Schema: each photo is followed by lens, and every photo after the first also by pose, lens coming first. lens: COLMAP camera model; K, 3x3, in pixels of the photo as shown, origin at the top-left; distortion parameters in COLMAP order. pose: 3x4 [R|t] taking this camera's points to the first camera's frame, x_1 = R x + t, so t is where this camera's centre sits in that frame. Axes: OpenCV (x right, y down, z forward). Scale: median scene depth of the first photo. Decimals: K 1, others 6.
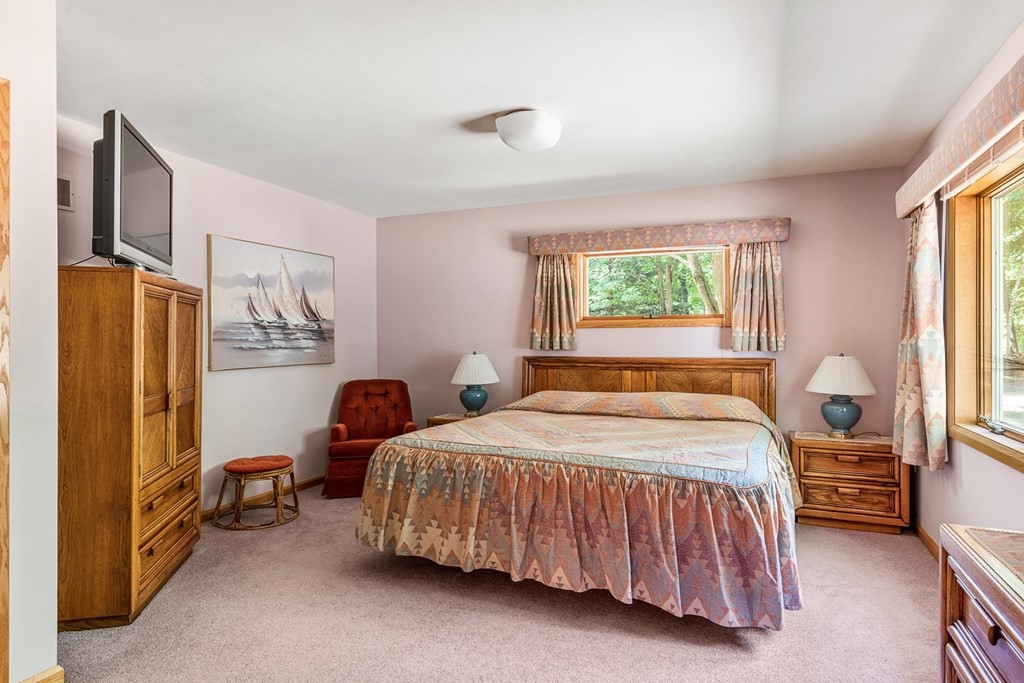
lens RADIAL K [[581.2, 0, 513.7], [0, 581.2, 340.4], [0, 0, 1]] dist [-0.002618, -0.000278]
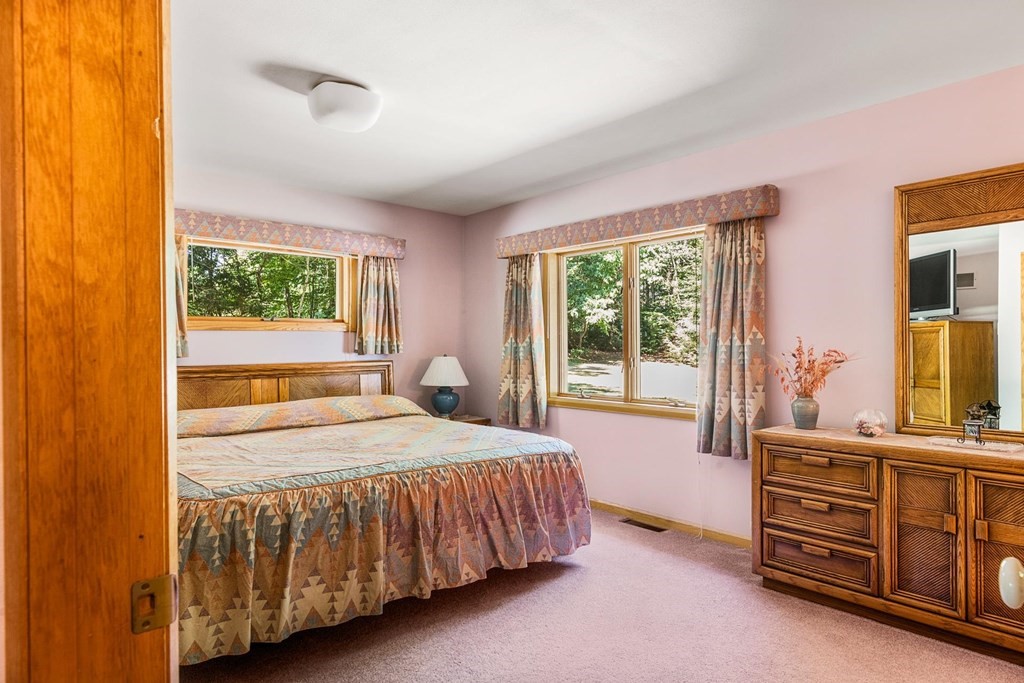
lens RADIAL K [[581.2, 0, 534.2], [0, 581.2, 344.2], [0, 0, 1]] dist [-0.002618, -0.000278]
pose [[0.416811, -0.002972, 0.908988, -0.488579], [0.004678, 0.999988, 0.001125, -0.000424], [-0.908981, 0.003783, 0.416820, 0.276110]]
